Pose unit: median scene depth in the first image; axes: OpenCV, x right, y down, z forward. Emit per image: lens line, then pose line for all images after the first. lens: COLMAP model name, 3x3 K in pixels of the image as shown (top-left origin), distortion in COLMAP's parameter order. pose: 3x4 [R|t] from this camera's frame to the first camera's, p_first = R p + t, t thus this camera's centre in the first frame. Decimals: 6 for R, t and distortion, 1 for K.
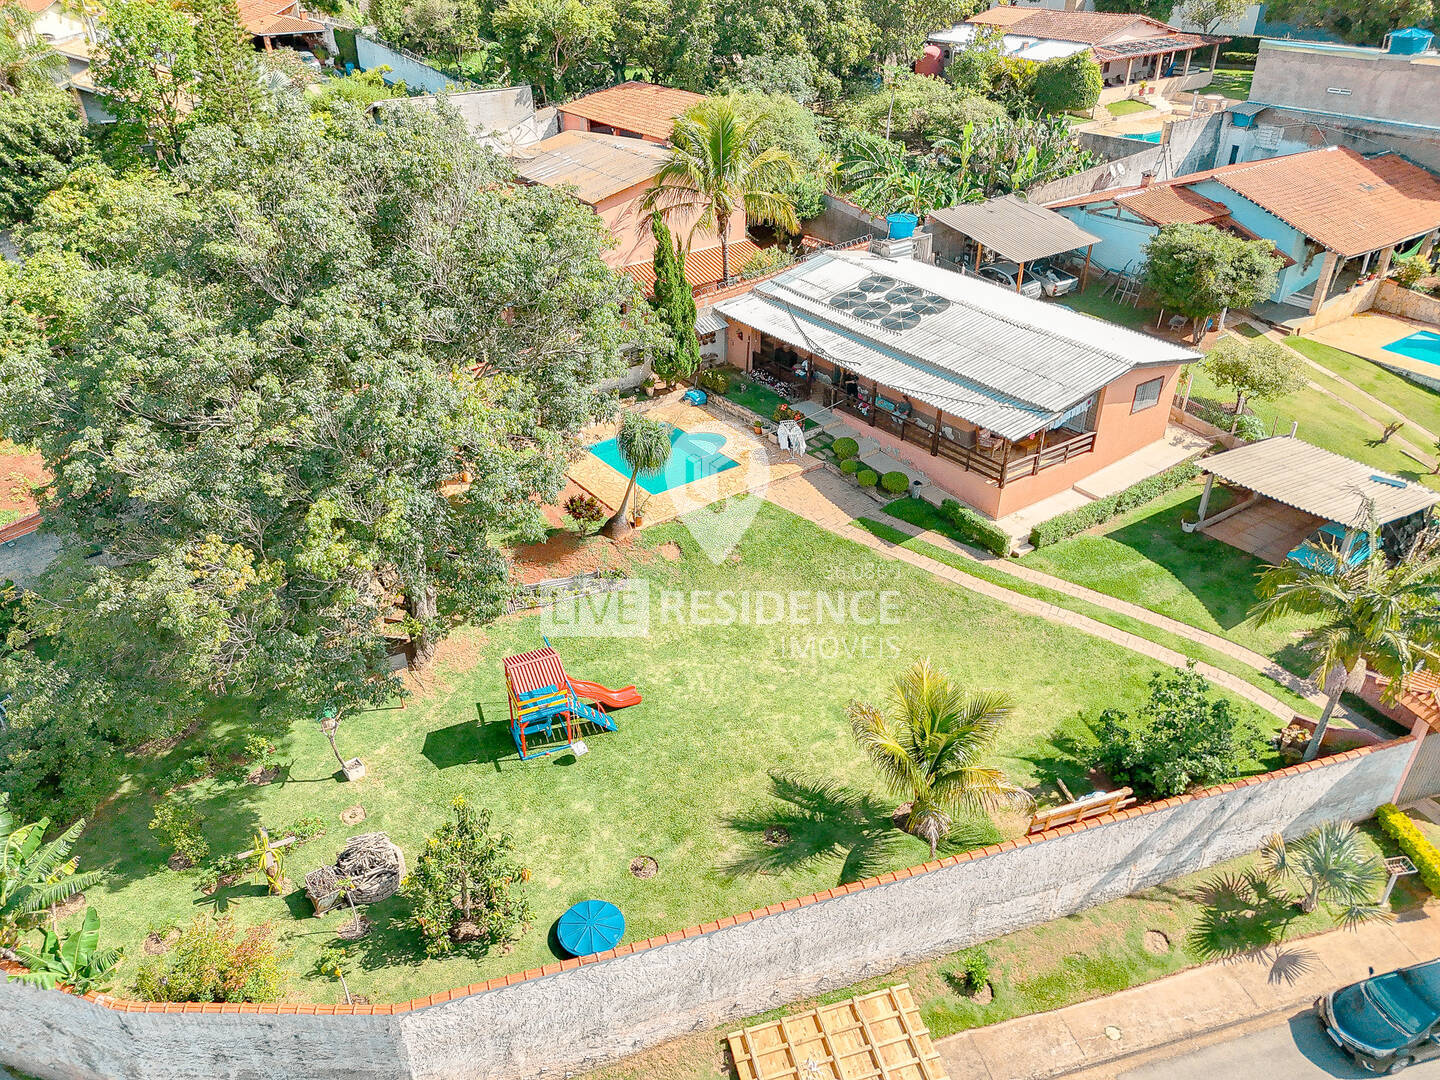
lens RADIAL K [[1066.6, 0, 720.0], [0, 1066.6, 540.0], [0, 0, 1]] dist [0.066199, -0.059772]
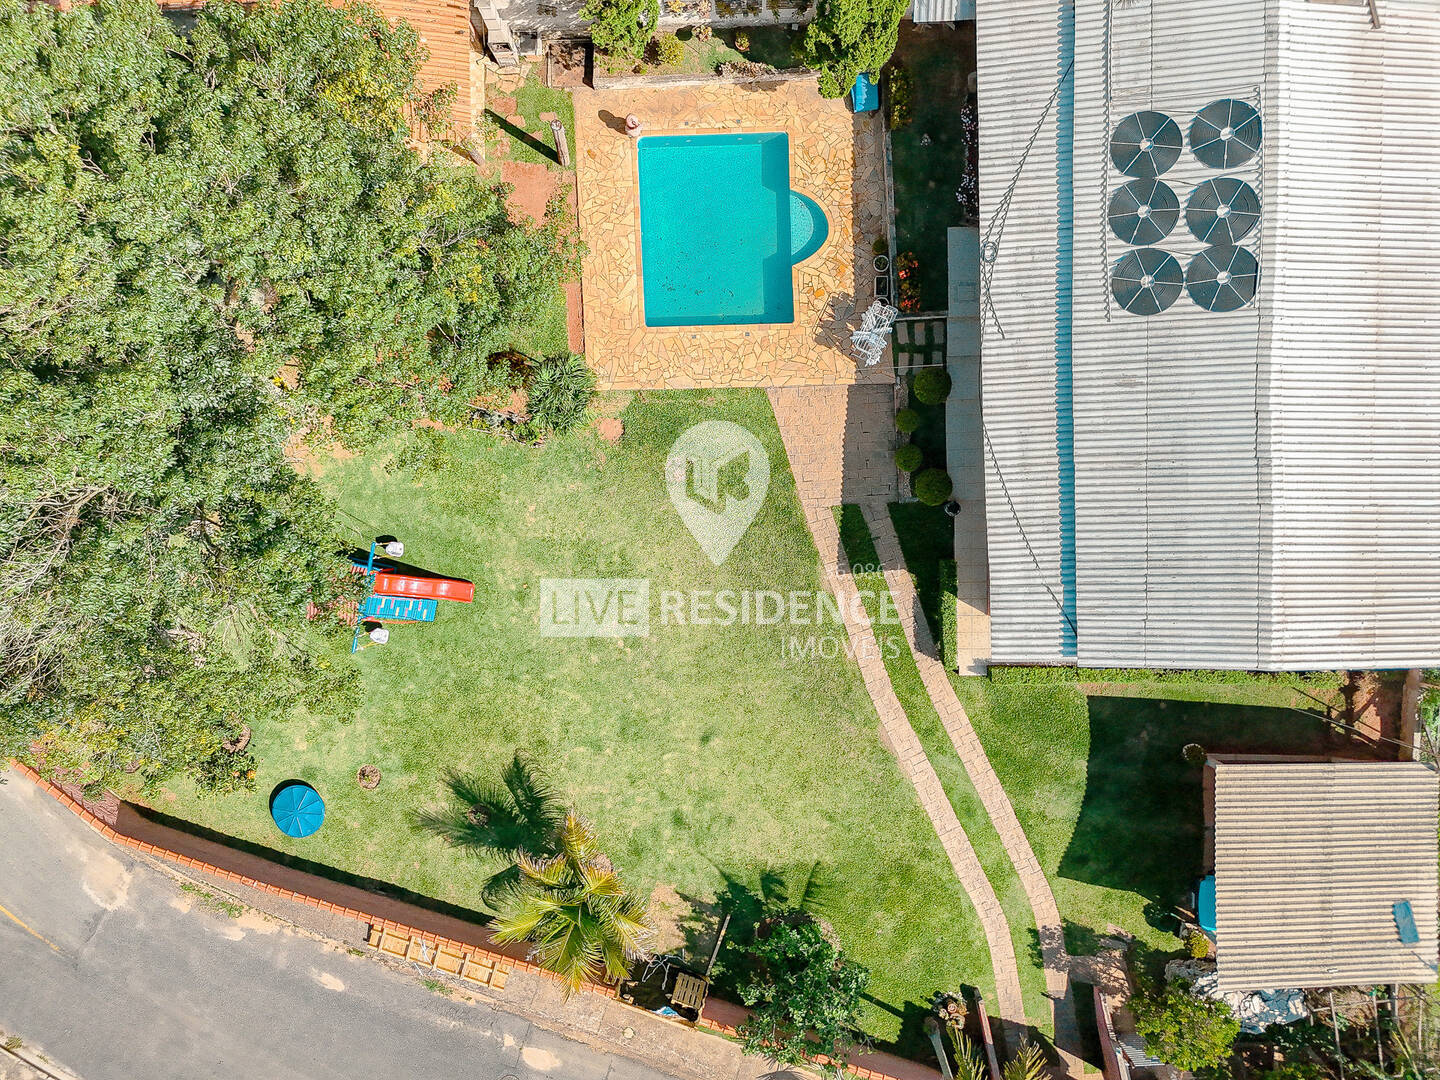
lens RADIAL K [[1063.1, 0, 720.5], [0, 1063.1, 544.9], [0, 0, 1]] dist [0.048912, -0.031196]
pose [[0.817384, 0.576092, 0.001023, 0.064133], [-0.284399, 0.401972, 0.870365, -0.610820], [0.500999, -0.711714, 0.492405, 0.514561]]
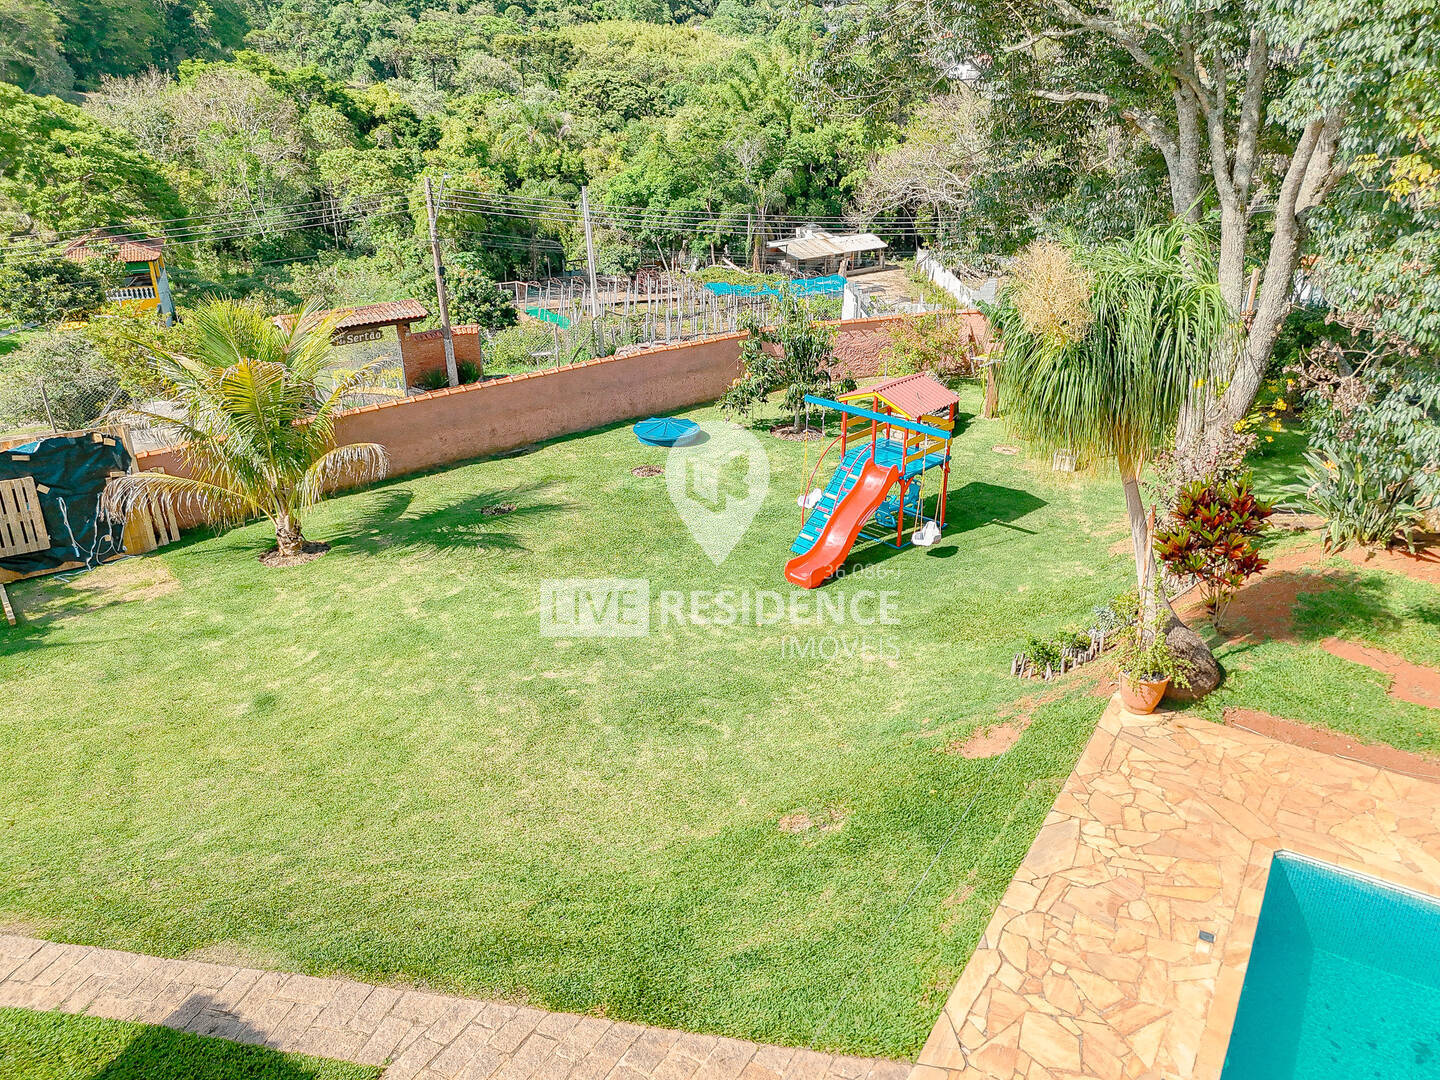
lens RADIAL K [[1066.6, 0, 720.0], [0, 1066.6, 540.0], [0, 0, 1]] dist [0.066199, -0.059772]
pose [[-0.932500, 0.159460, -0.324063, 0.103301], [-0.178924, 0.575456, 0.798020, -0.226528], [0.313736, 0.802137, -0.508081, 0.967087]]
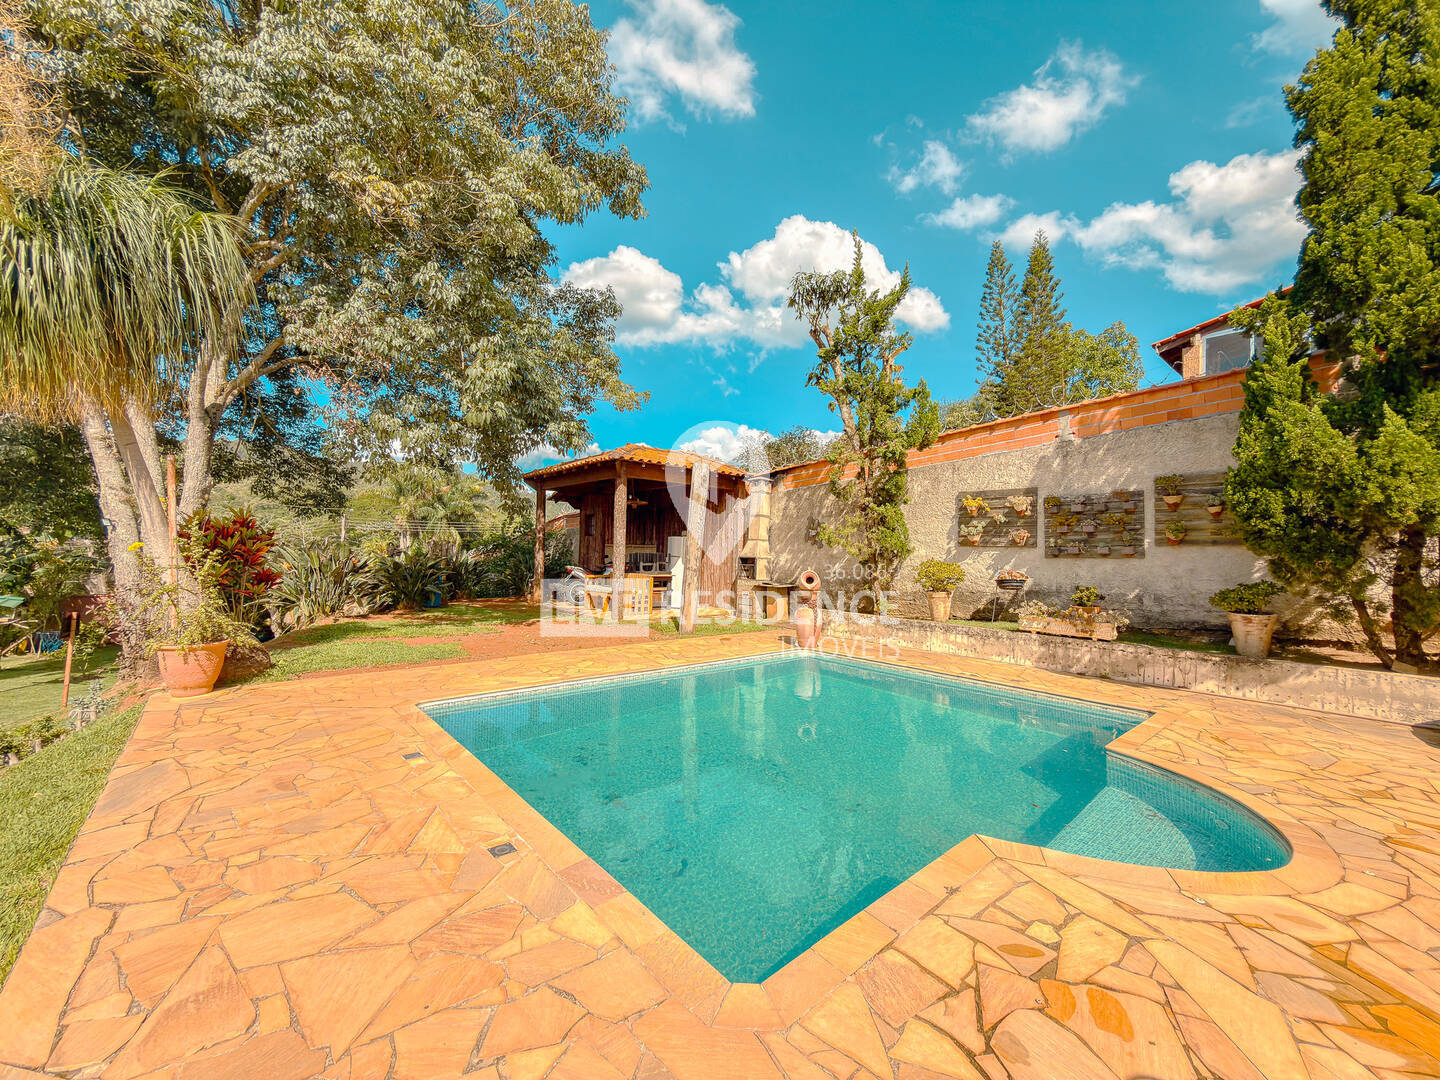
lens RADIAL K [[573.6, 0, 720.8], [0, 573.6, 539.2], [0, 0, 1]] dist [0.000729, -0.000219]
pose [[0.072169, -0.019760, -0.997197, 0.061751], [-0.537087, 0.841696, -0.055549, -0.094179], [0.840434, 0.539590, 0.050131, 0.970102]]
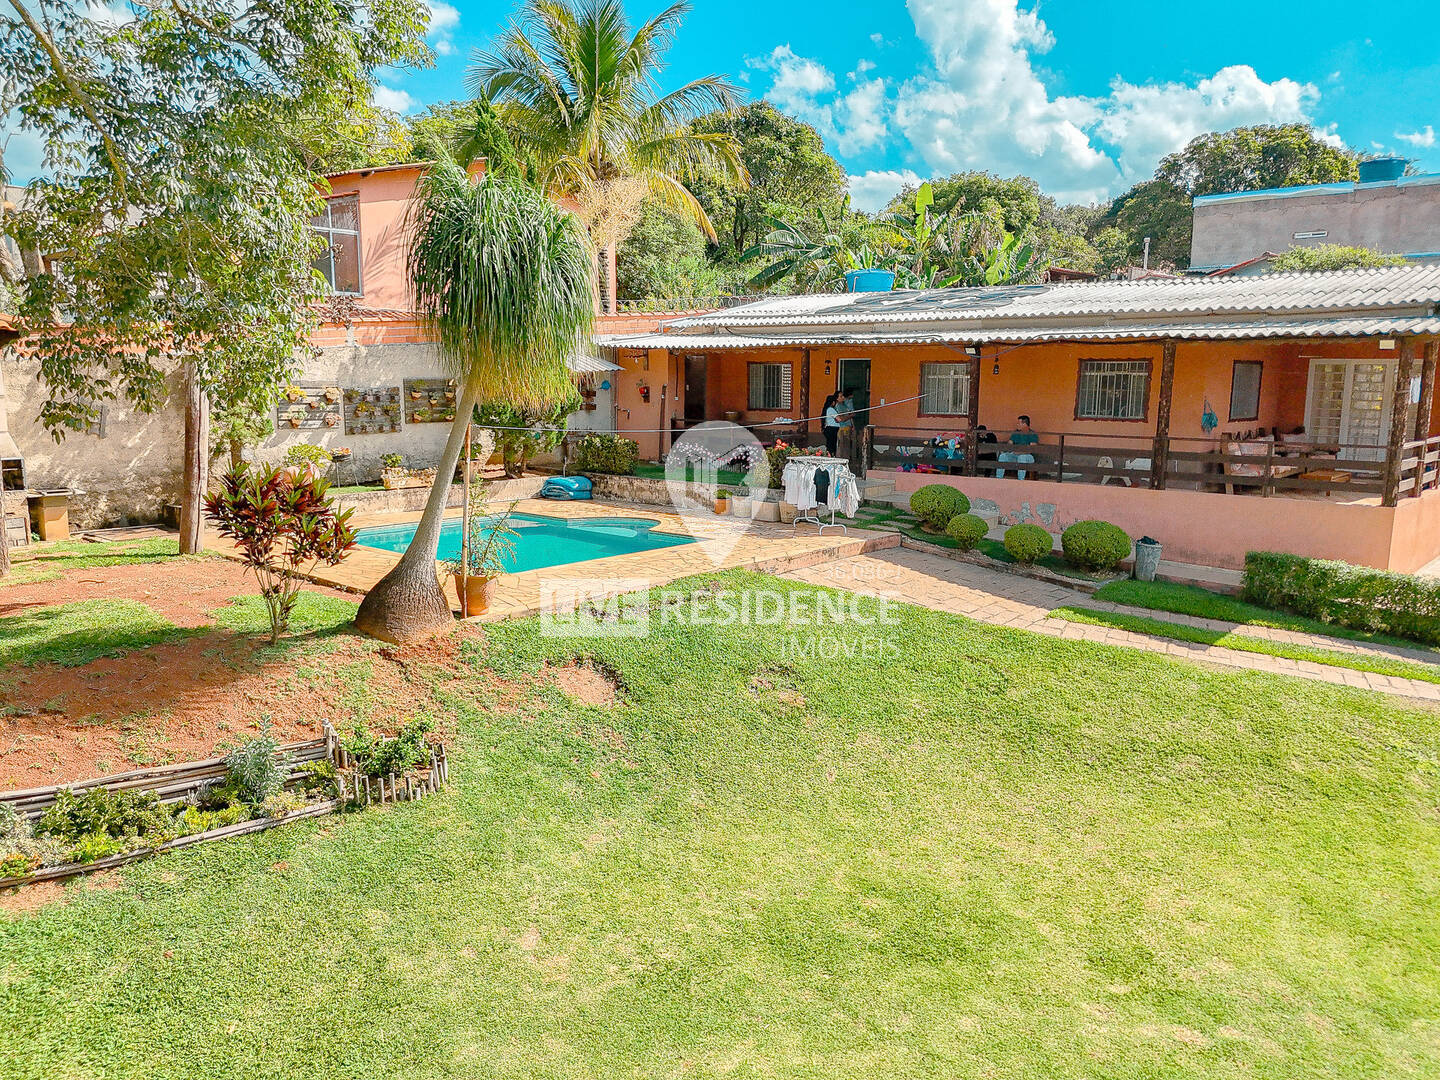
lens RADIAL K [[1063.1, 0, 720.5], [0, 1063.1, 544.9], [0, 0, 1]] dist [0.048912, -0.031196]
pose [[0.976820, -0.023458, 0.212773, -0.064848], [0.101160, 0.926571, -0.362261, 0.079072], [-0.188651, 0.375388, 0.907466, 0.624148]]
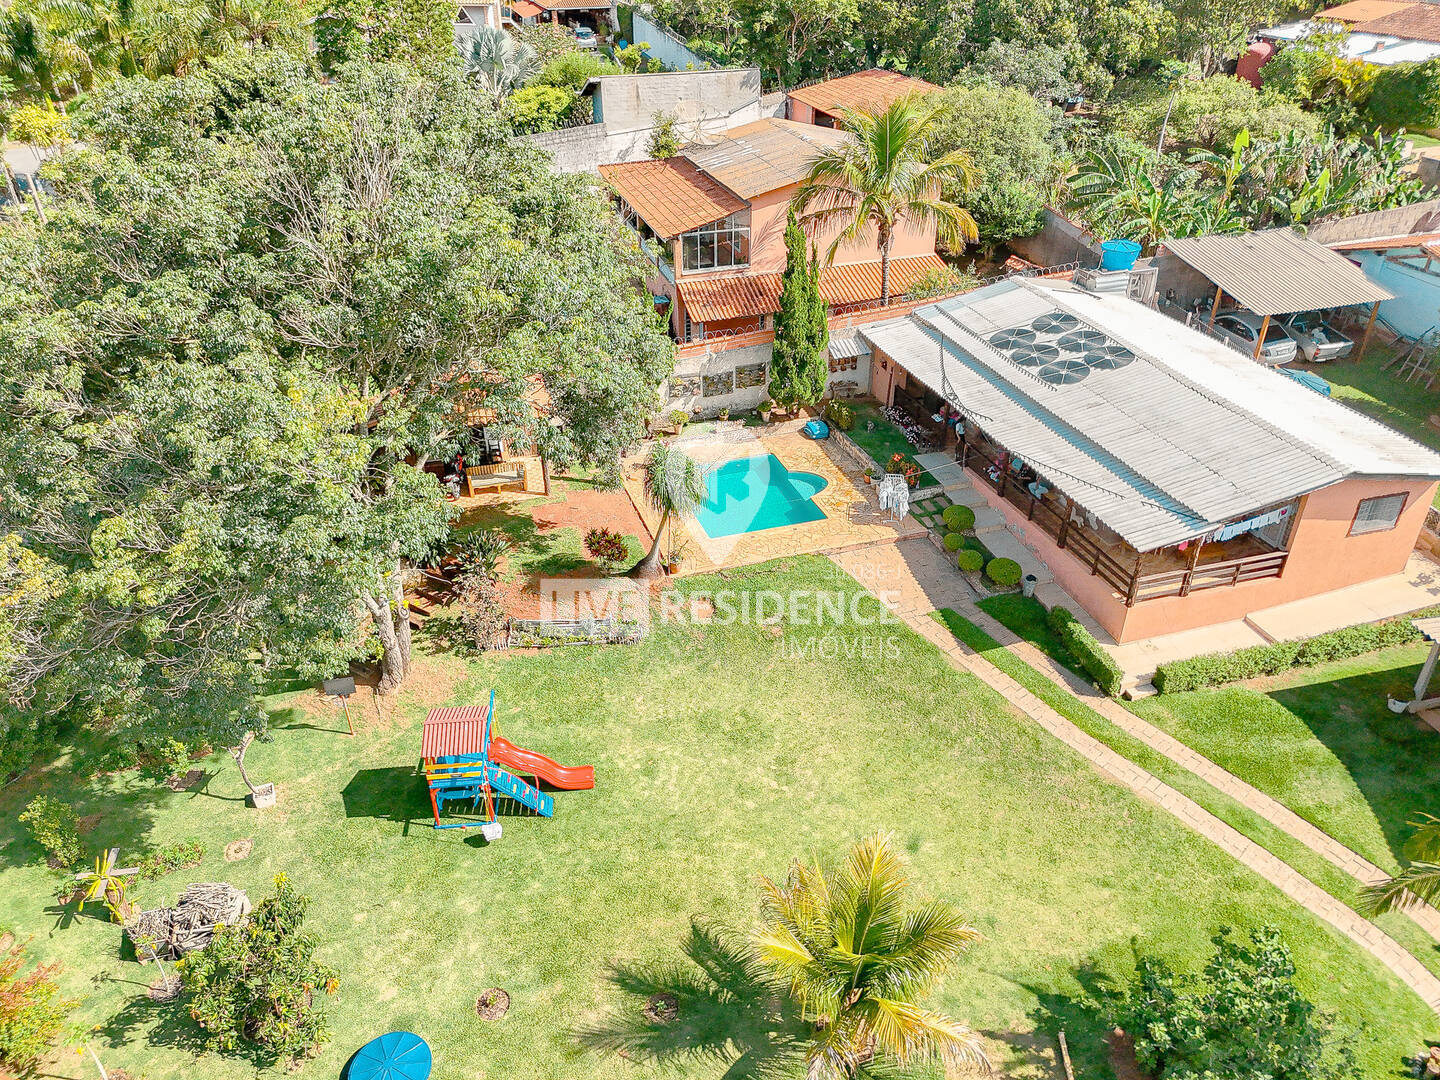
lens RADIAL K [[1063.1, 0, 720.5], [0, 1063.1, 544.9], [0, 0, 1]] dist [0.048912, -0.031196]
pose [[0.949010, 0.166184, -0.267888, 0.166668], [-0.163107, 0.986027, 0.033863, -0.064071], [0.269772, 0.011558, 0.962855, 0.162545]]
